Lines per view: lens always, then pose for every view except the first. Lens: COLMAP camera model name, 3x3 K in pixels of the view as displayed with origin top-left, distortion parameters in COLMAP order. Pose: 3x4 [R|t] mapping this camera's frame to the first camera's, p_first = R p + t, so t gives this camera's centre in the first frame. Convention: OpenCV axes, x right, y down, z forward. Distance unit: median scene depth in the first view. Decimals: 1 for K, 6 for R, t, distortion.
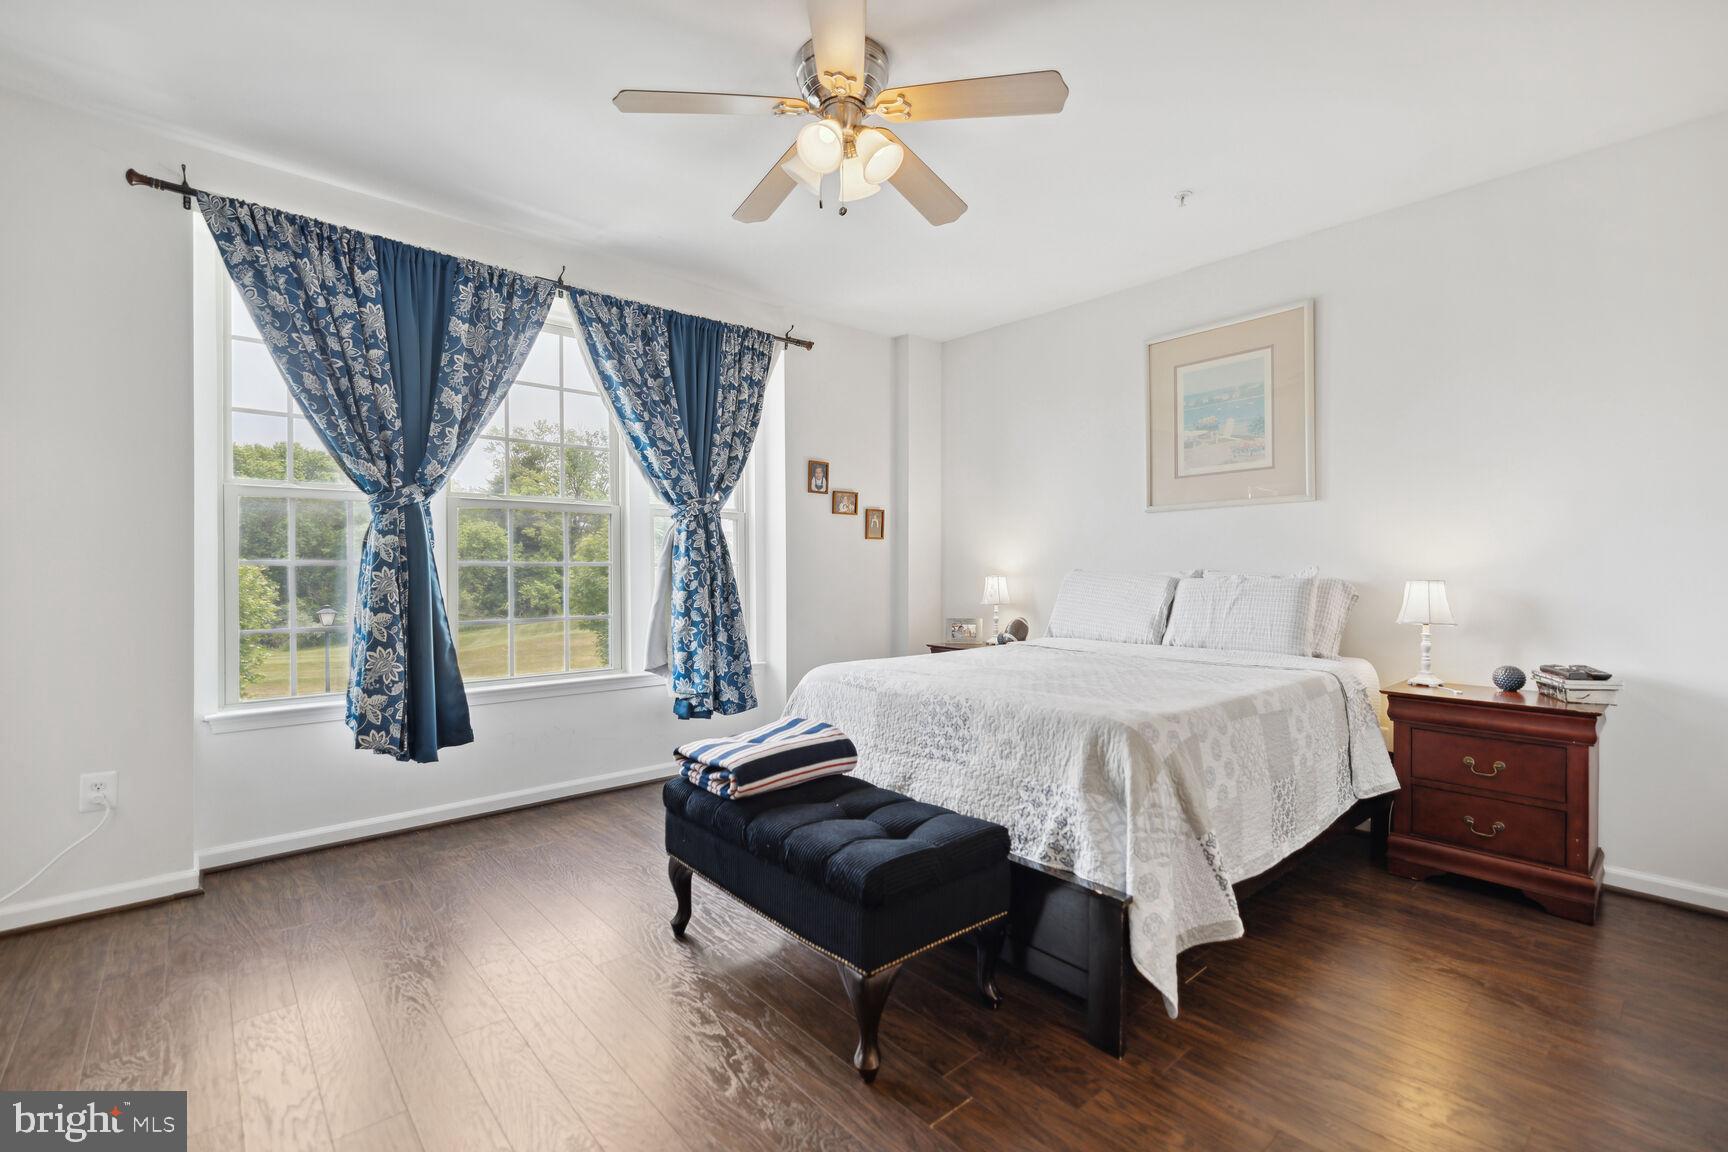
lens RADIAL K [[758.2, 0, 864.0], [0, 758.2, 576.0], [0, 0, 1]] dist [0.001682, 0.000412]
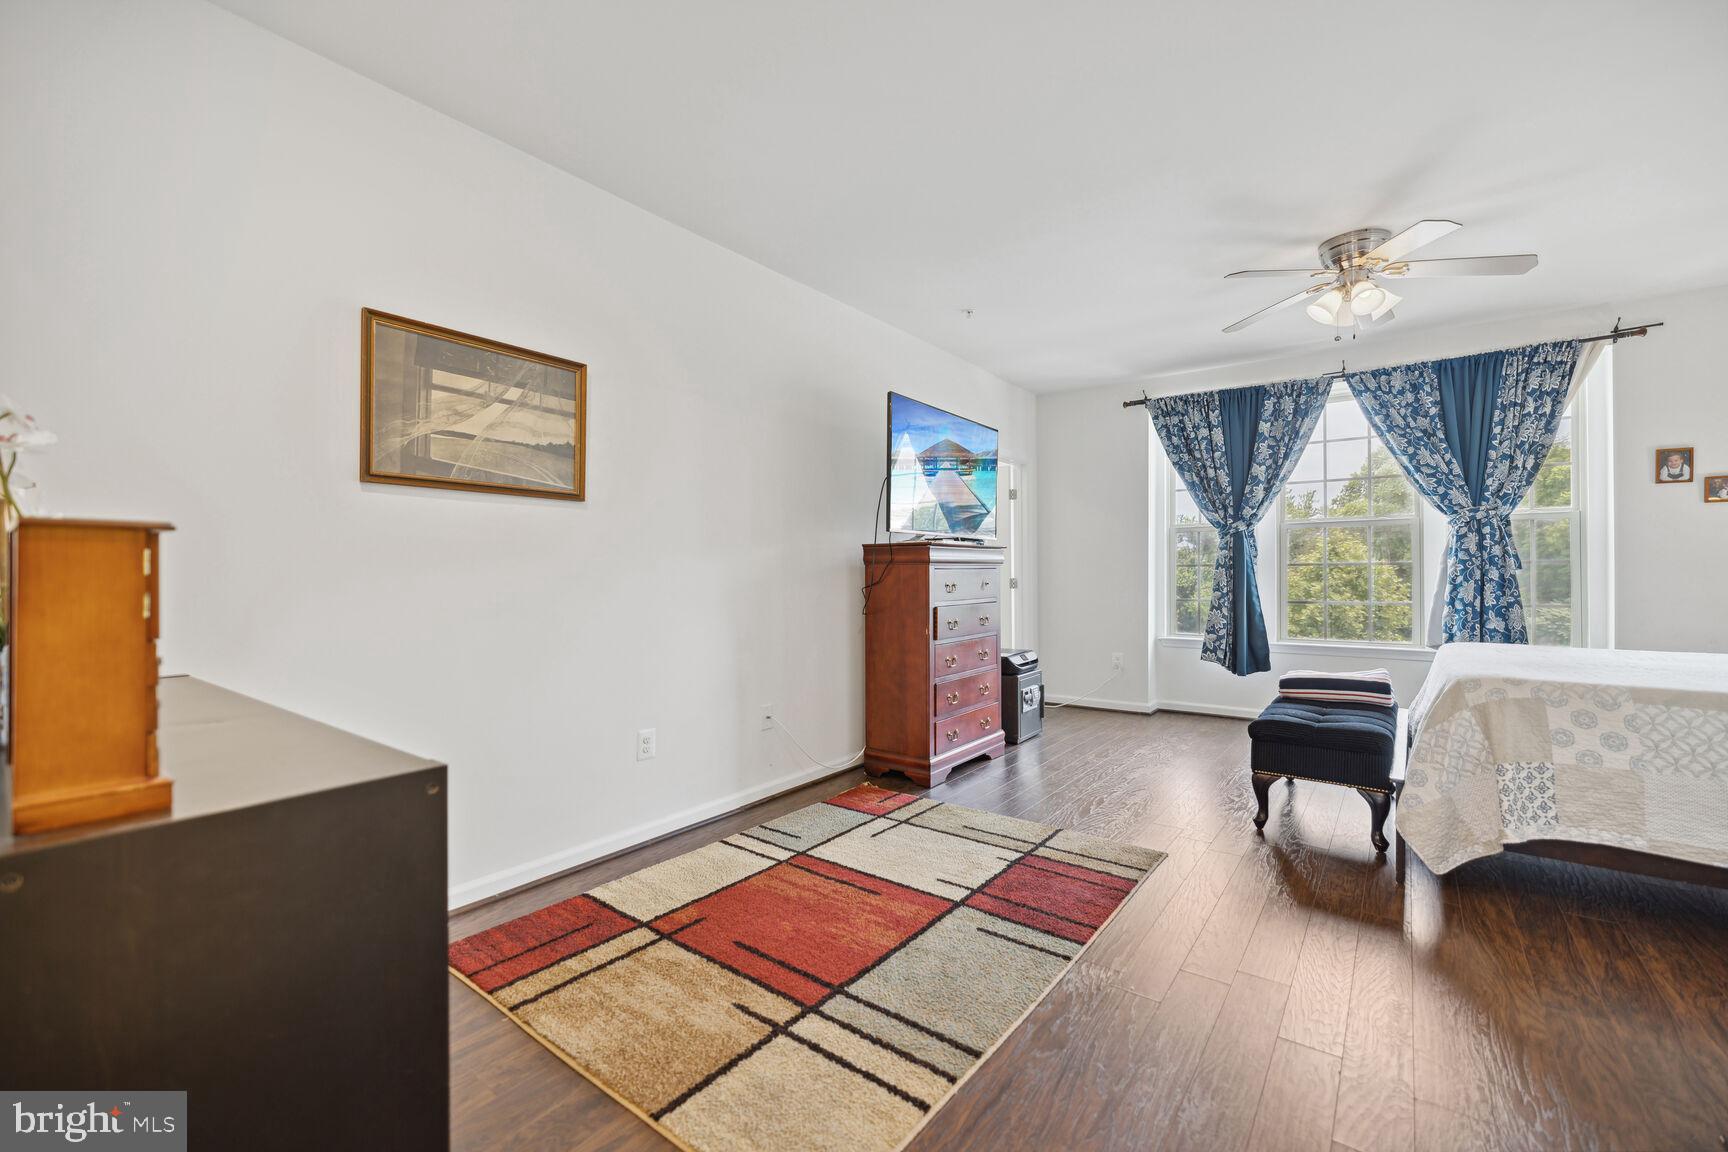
lens RADIAL K [[738.3, 0, 867.1], [0, 738.3, 573.8], [0, 0, 1]] dist [0.000931, 0.000052]
pose [[0.202091, 0.003253, -0.979361, 0.808927], [-0.001447, 0.999994, 0.003023, 0.000260], [0.979366, 0.000806, 0.202094, -0.185321]]
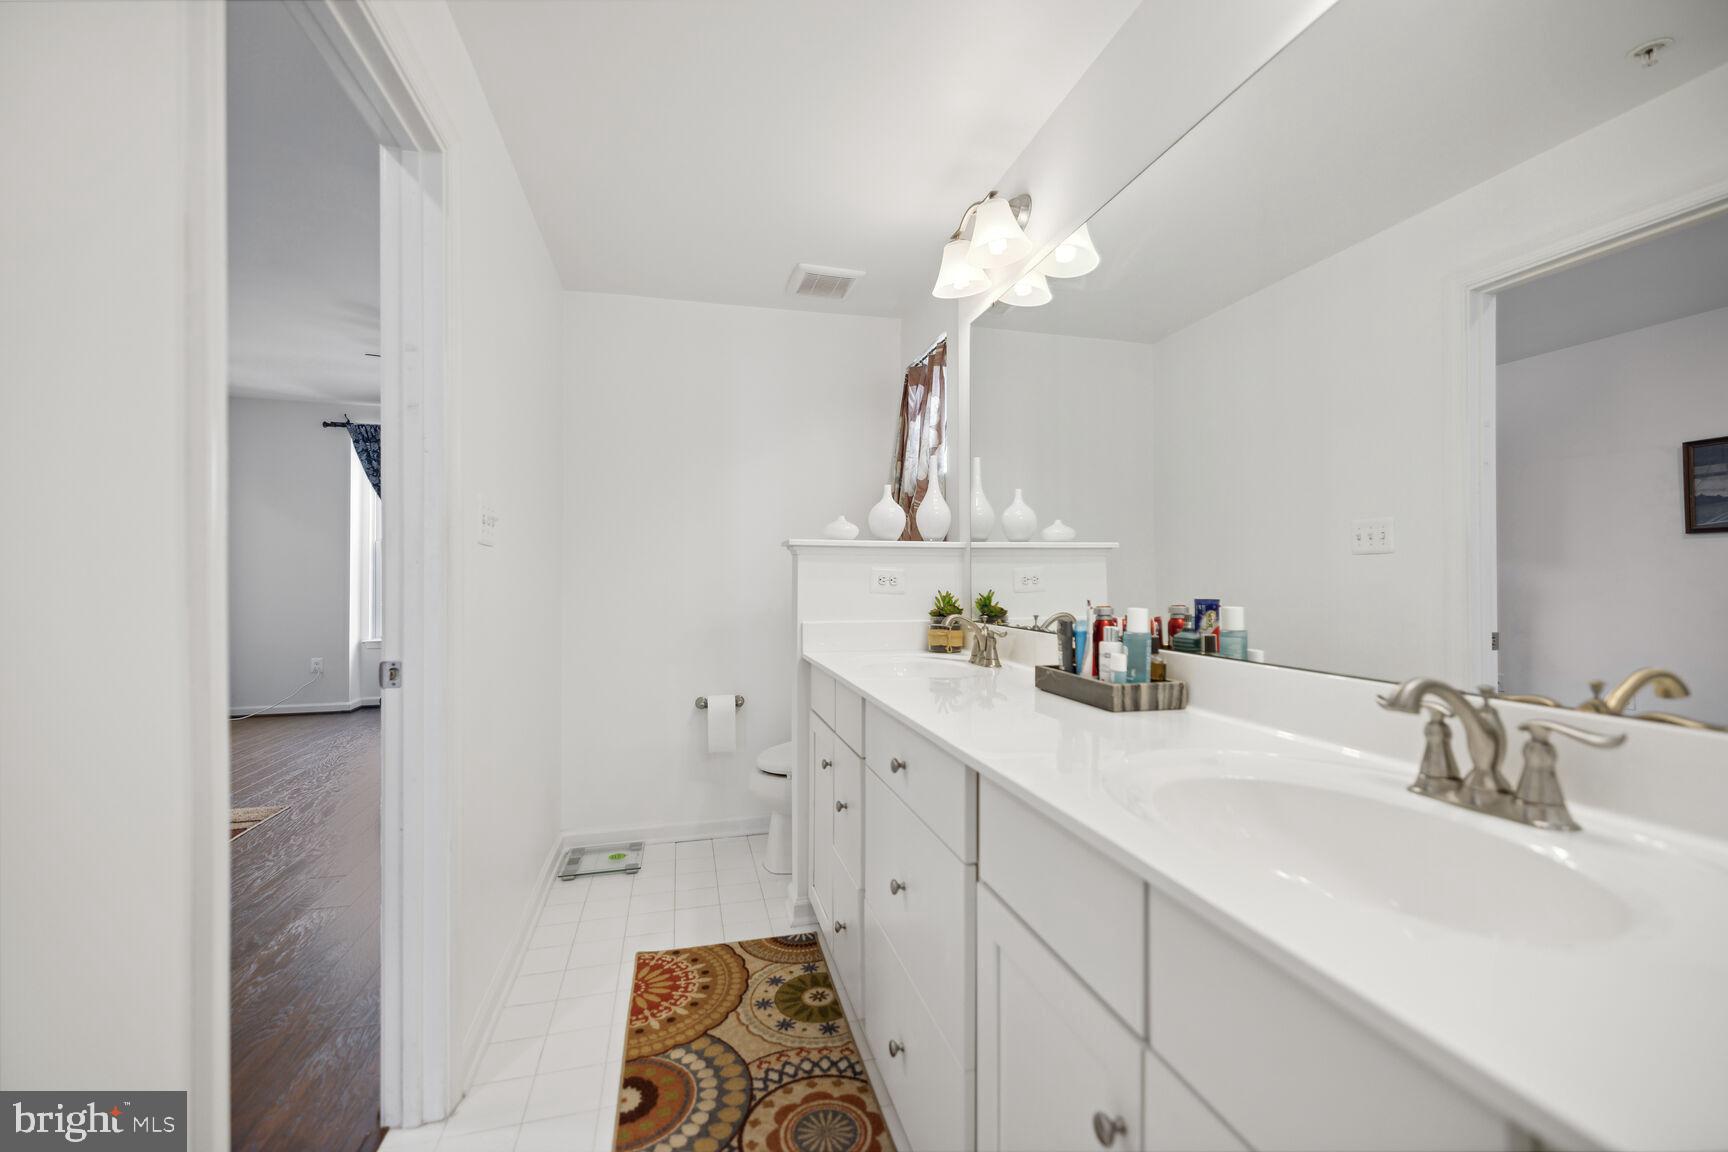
lens RADIAL K [[738.3, 0, 867.1], [0, 738.3, 573.8], [0, 0, 1]] dist [0.000931, 0.000052]
pose [[0.891916, -0.003814, -0.452184, 1.251770], [0.000200, 0.999968, -0.008039, -0.003487], [0.452201, 0.007080, 0.891888, -0.270128]]
